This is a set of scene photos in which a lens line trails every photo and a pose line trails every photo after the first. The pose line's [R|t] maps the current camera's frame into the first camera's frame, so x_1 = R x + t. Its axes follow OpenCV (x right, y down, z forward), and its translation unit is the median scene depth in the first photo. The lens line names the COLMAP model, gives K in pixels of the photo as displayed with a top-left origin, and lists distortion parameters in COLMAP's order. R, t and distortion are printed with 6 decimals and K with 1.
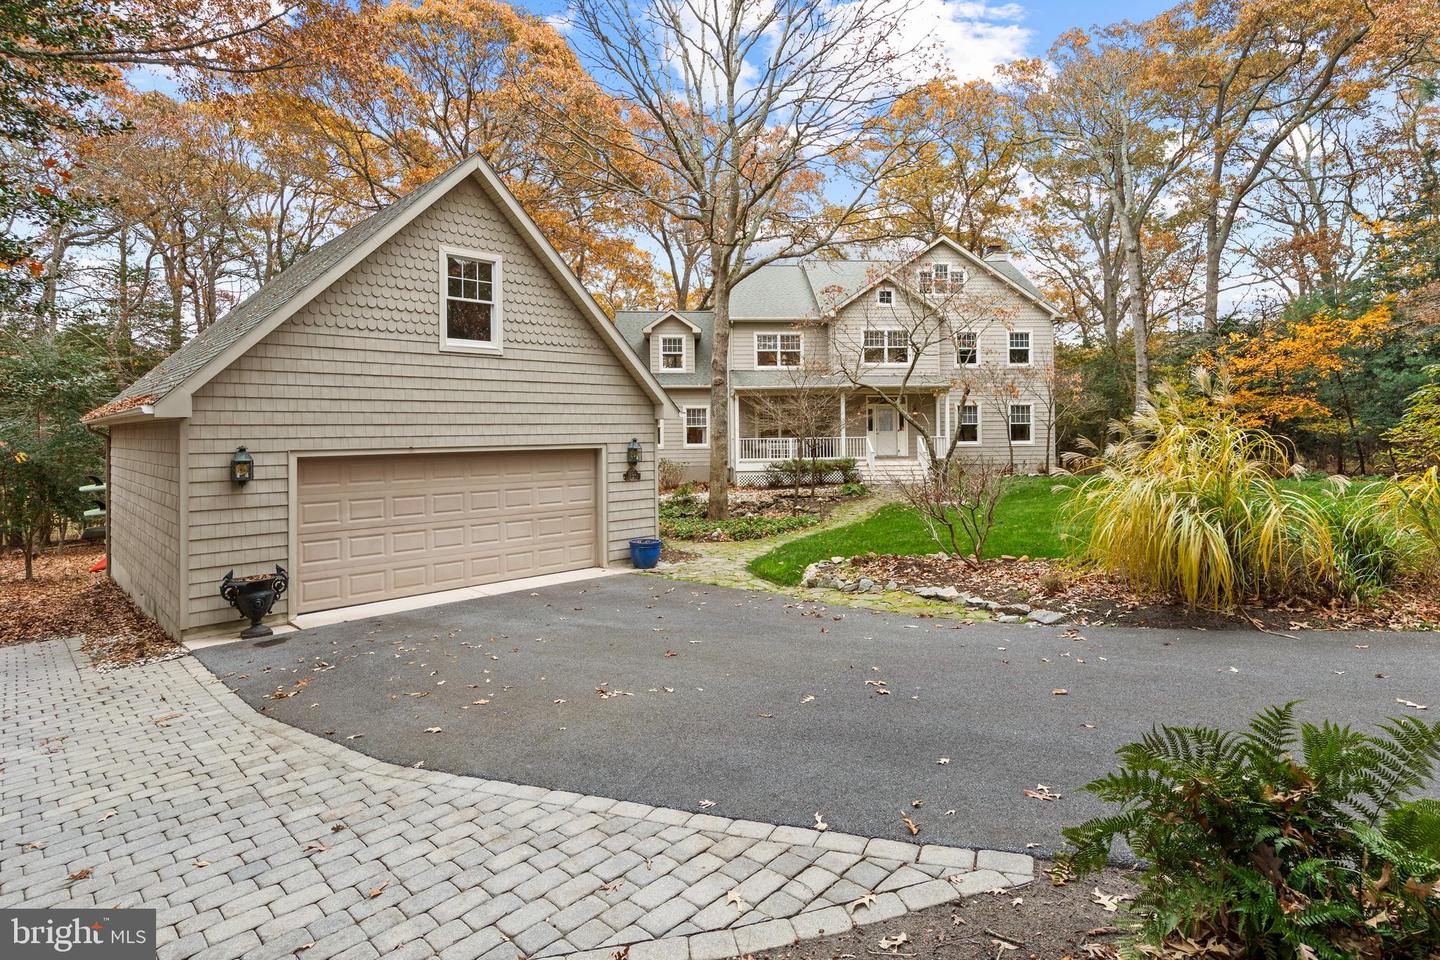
lens RADIAL K [[733.7, 0, 724.1], [0, 733.7, 408.1], [0, 0, 1]] dist [0.001706, 0.000667]
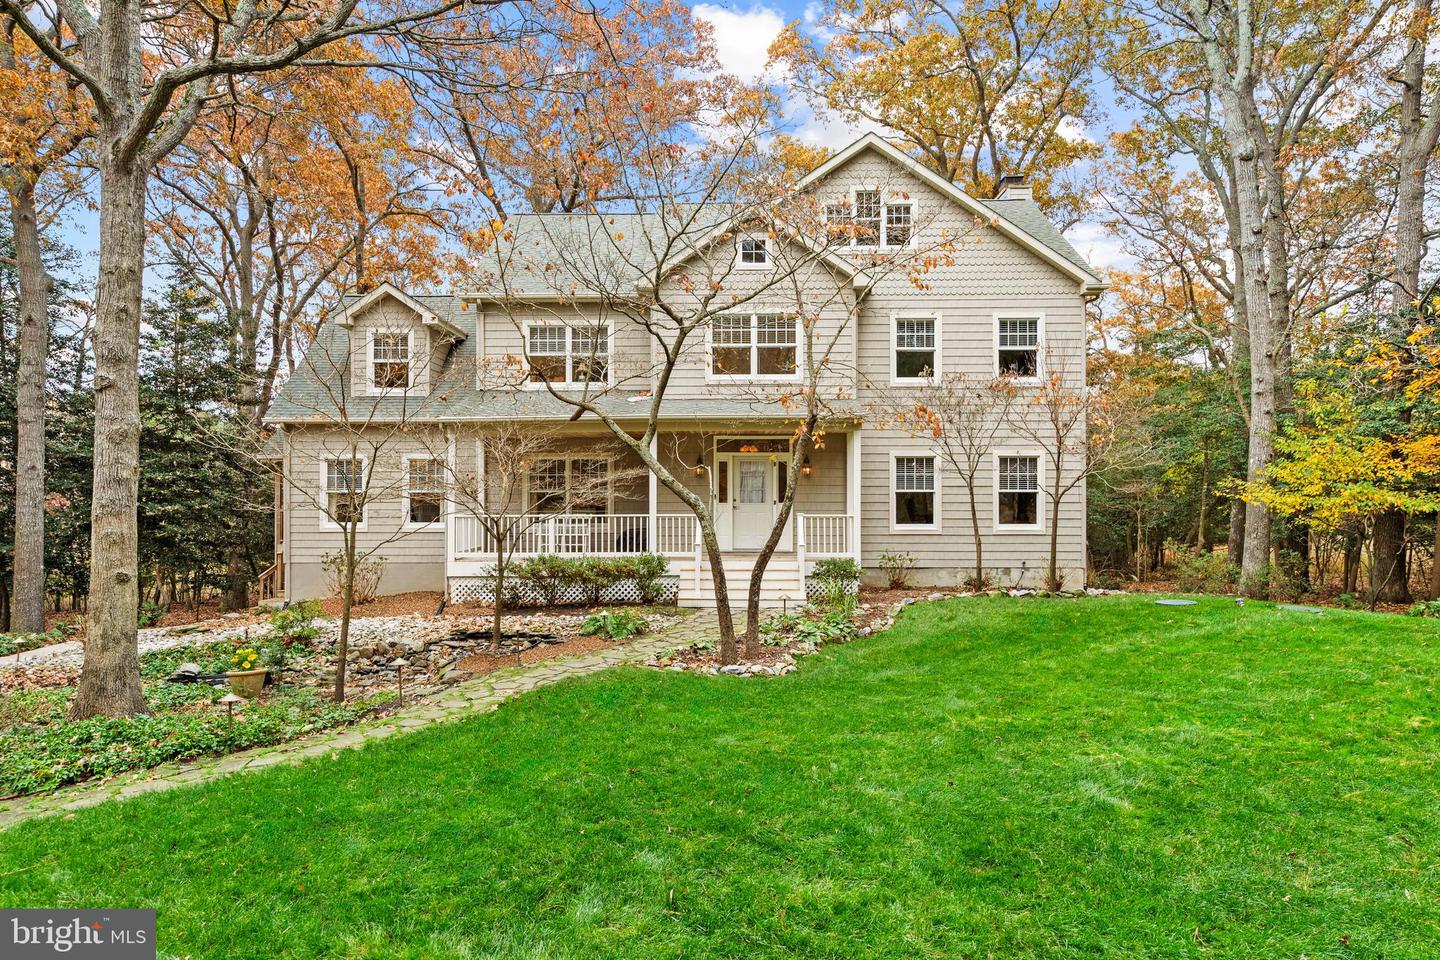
lens RADIAL K [[933.4, 0, 696.2], [0, 933.4, 484.0], [0, 0, 1]] dist [-0.003489, -0.000602]
pose [[0.995862, 0.008117, -0.090516, 0.235127], [-0.006506, 0.999815, 0.018076, 0.005102], [0.090646, -0.017412, 0.995731, 0.313125]]
